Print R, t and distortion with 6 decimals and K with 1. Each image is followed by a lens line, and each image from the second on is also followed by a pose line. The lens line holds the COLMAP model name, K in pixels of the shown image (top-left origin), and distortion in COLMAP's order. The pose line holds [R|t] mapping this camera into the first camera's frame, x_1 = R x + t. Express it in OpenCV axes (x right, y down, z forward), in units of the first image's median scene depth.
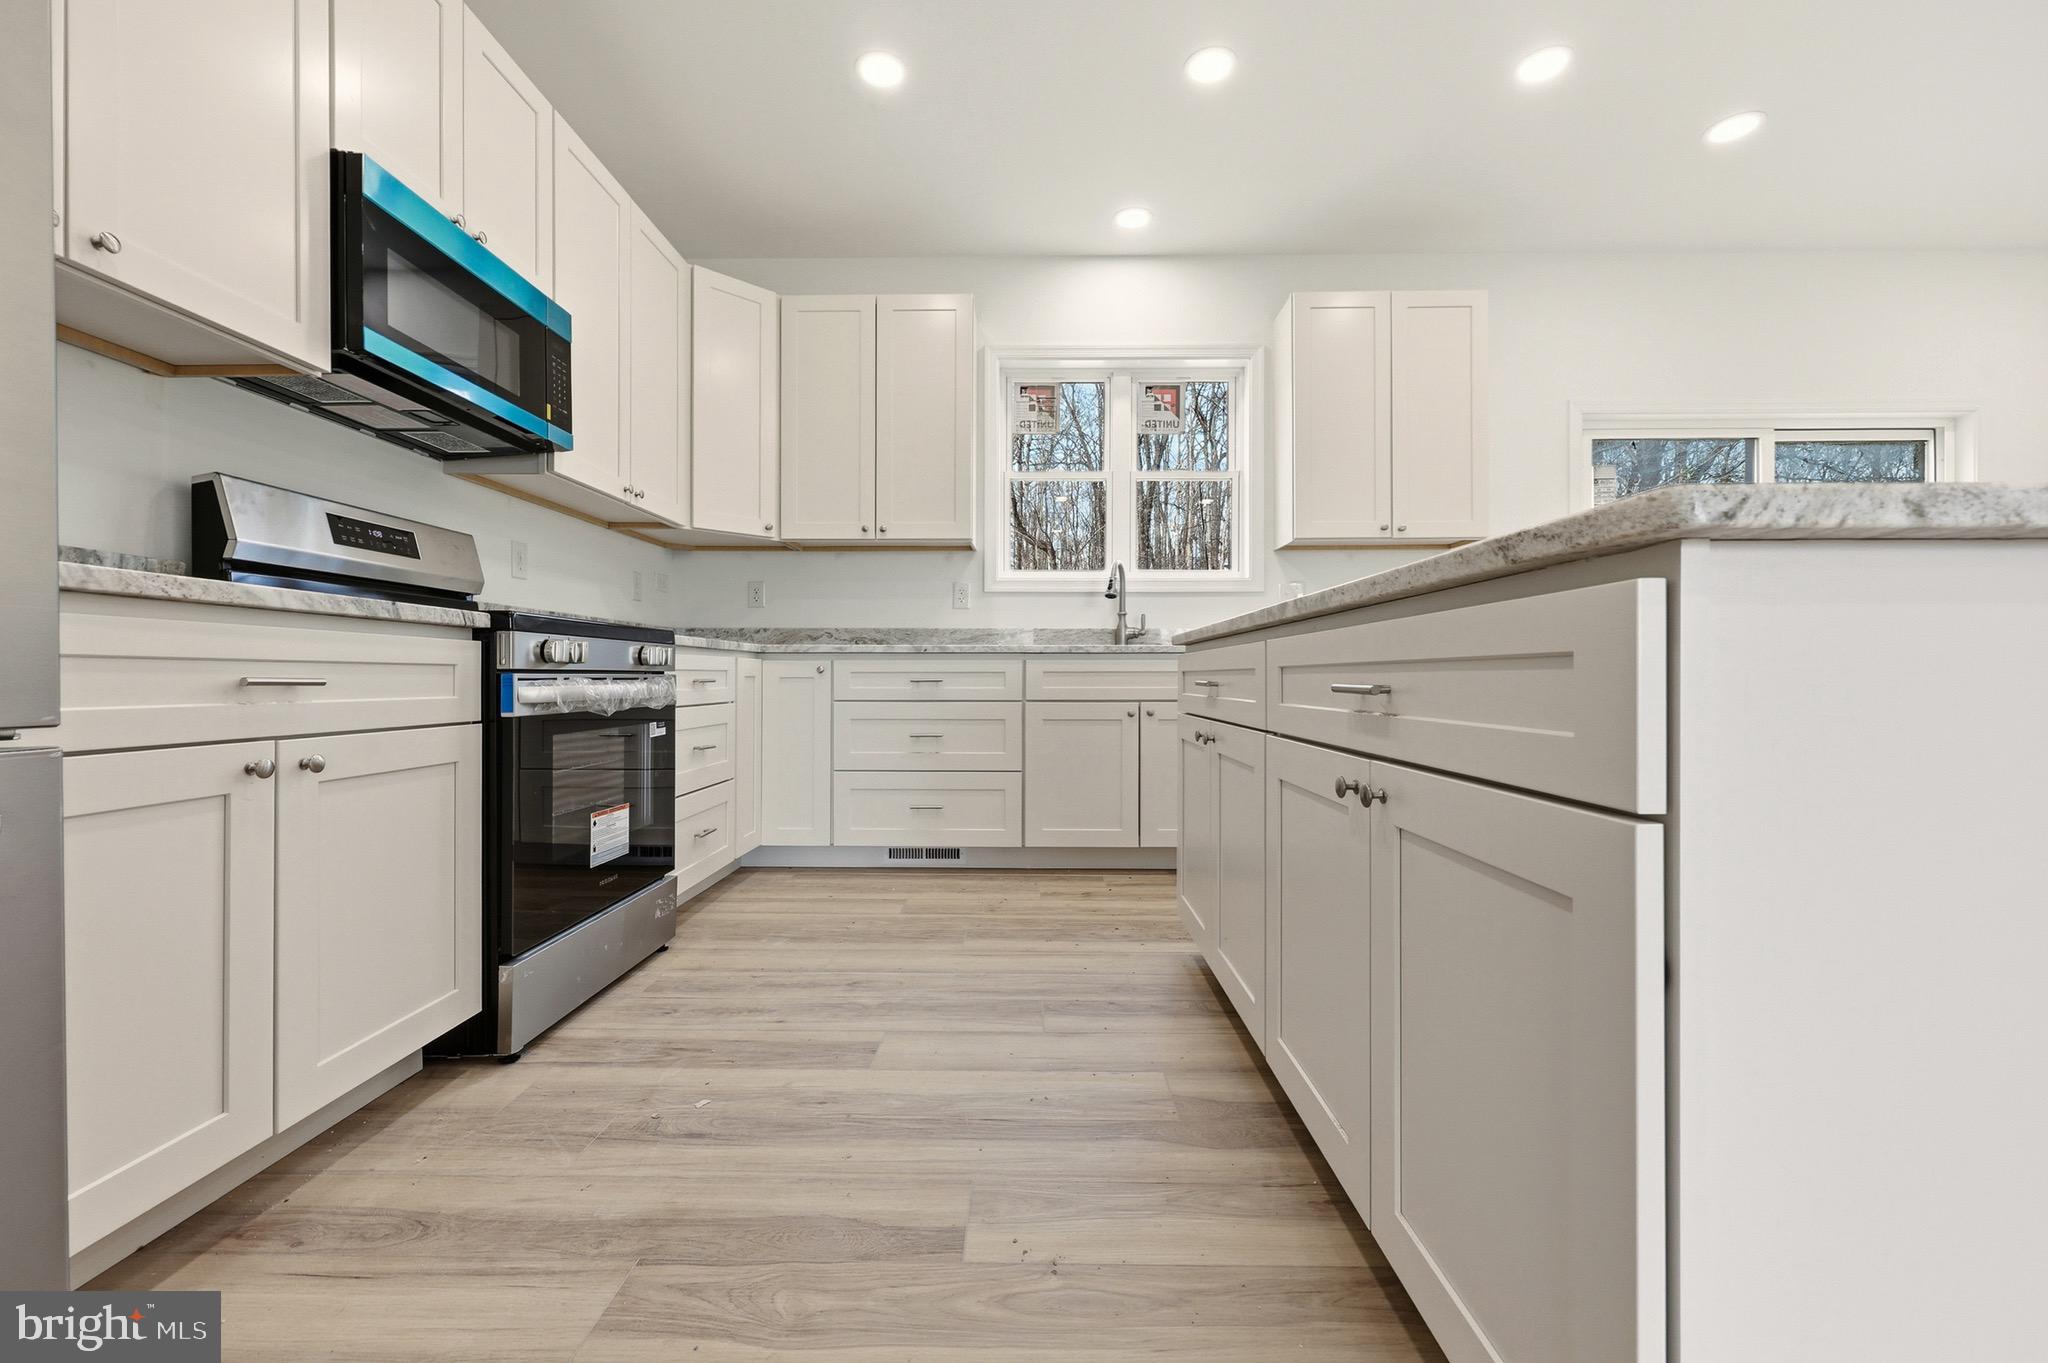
lens RADIAL K [[831.6, 0, 1012.6], [0, 831.6, 678.4], [0, 0, 1]] dist [-0.000833, -0.000040]
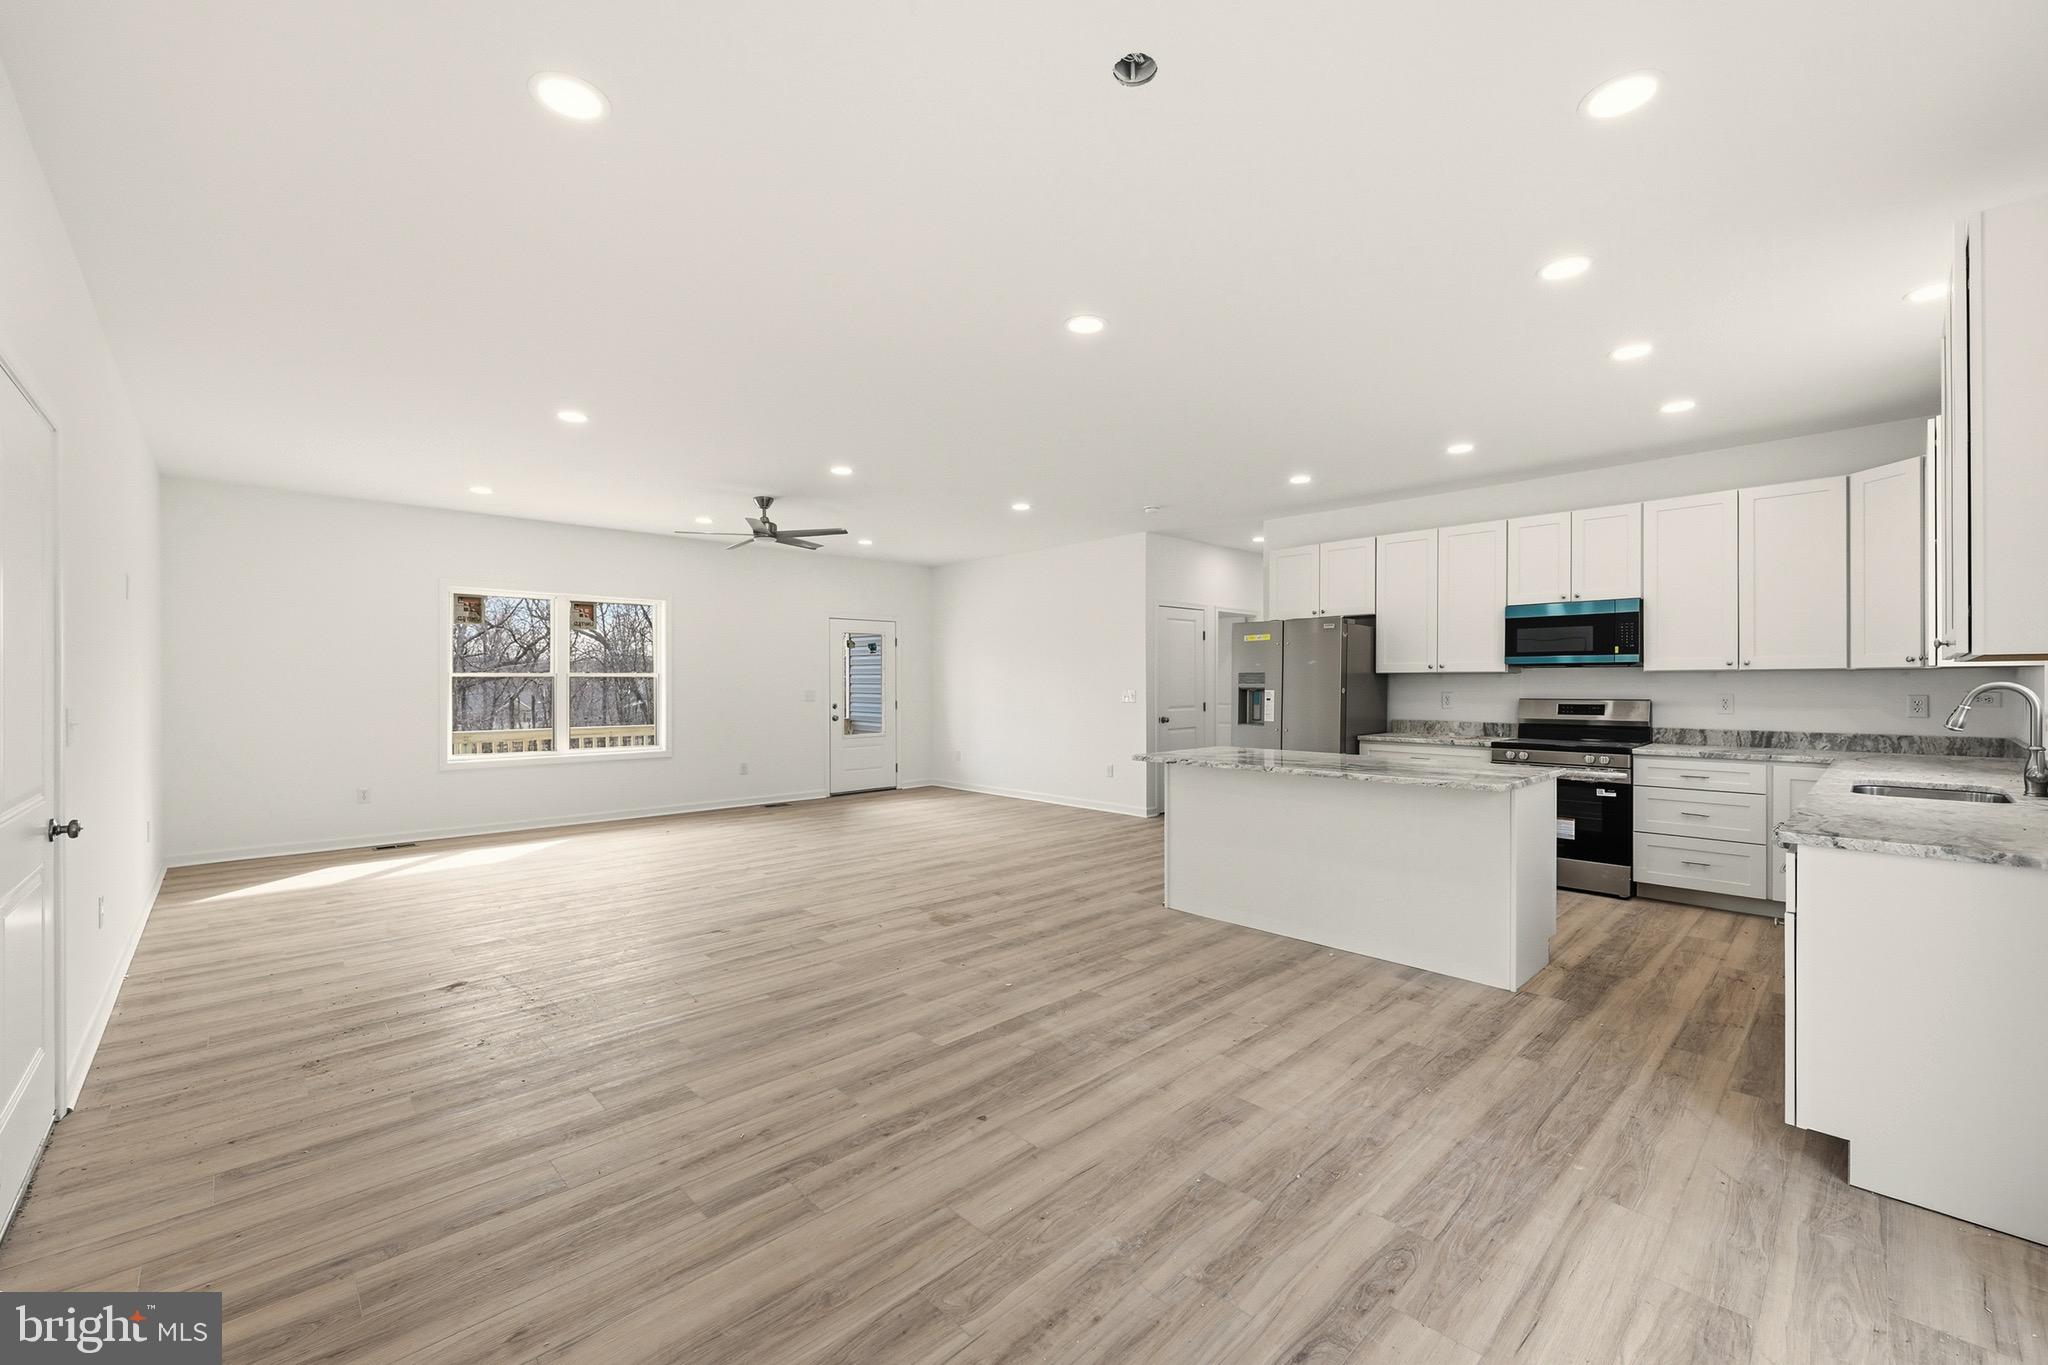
lens RADIAL K [[830.9, 0, 1027.3], [0, 830.9, 691.5], [0, 0, 1]] dist [0.000561, 0.000239]
pose [[-0.705999, 0.009183, -0.708153, 1.318651], [0.001863, 0.999937, 0.011109, -0.140462], [0.708210, 0.006523, -0.705972, 0.874697]]
